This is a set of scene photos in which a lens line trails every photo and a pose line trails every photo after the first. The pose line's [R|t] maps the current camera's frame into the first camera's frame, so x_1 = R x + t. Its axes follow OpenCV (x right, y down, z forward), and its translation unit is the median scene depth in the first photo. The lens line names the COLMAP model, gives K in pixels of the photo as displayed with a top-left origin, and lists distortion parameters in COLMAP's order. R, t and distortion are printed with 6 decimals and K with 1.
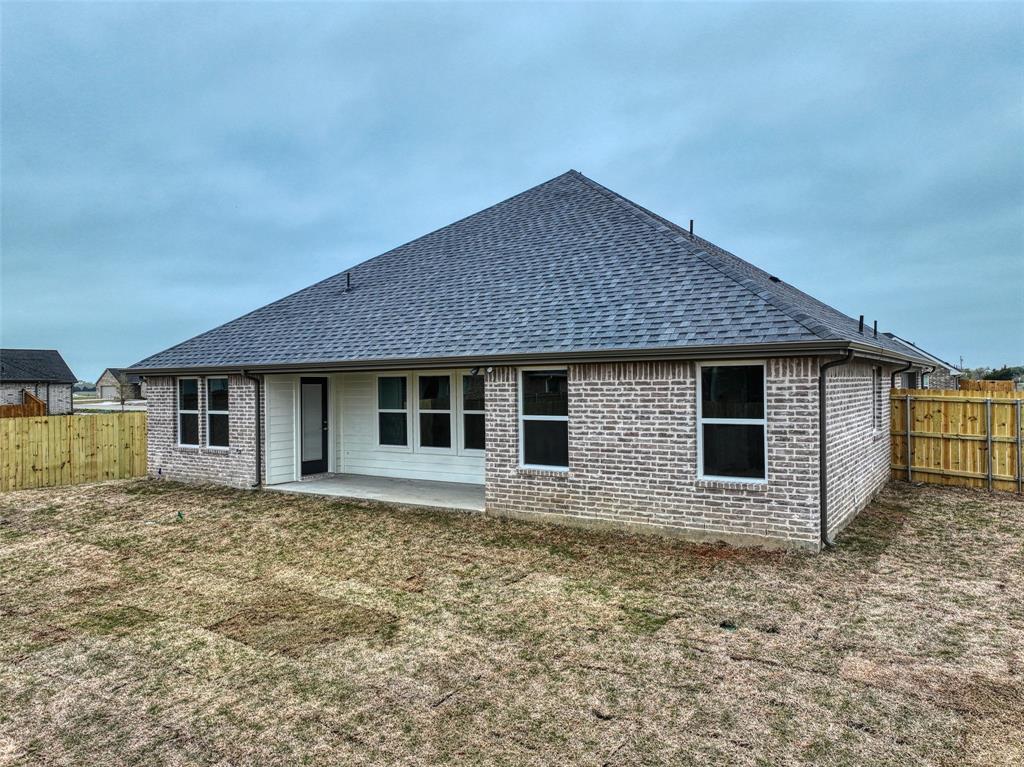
lens RADIAL K [[719.7, 0, 512.0], [0, 719.7, 383.5], [0, 0, 1]] dist [-0.001524, 0.014992]
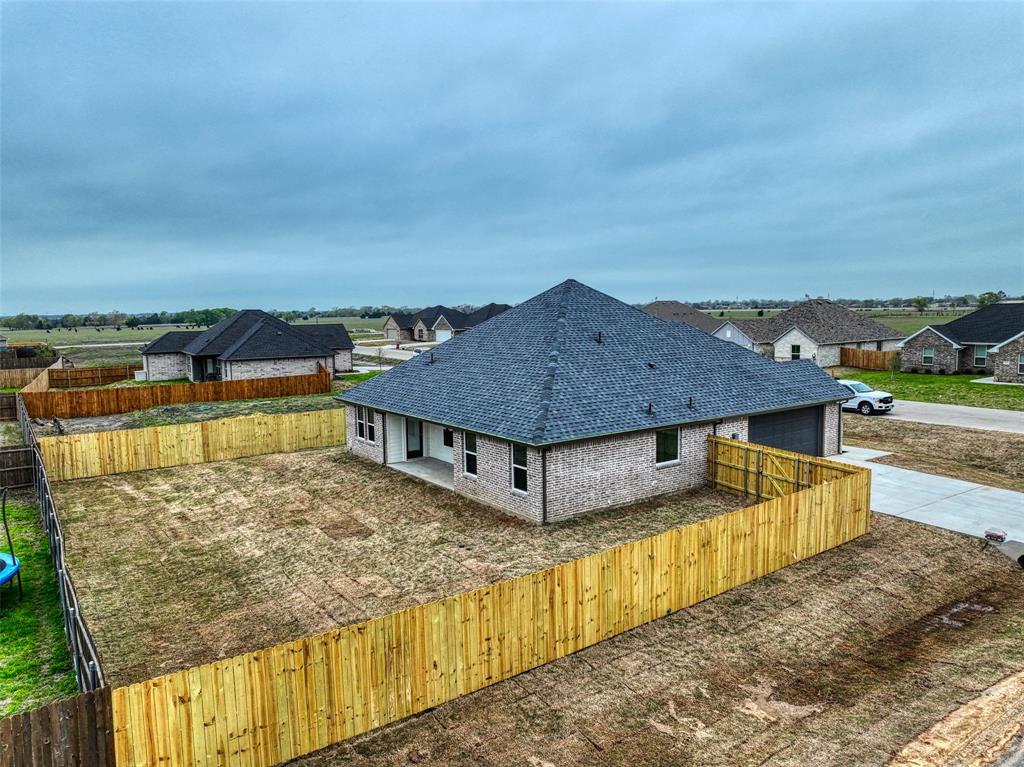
lens RADIAL K [[719.7, 0, 512.0], [0, 719.7, 383.5], [0, 0, 1]] dist [-0.001524, 0.014992]
pose [[0.931976, 0.034474, -0.360877, 0.709785], [0.004998, 0.994152, 0.107878, -0.301057], [0.362486, -0.102343, 0.926353, -0.741777]]
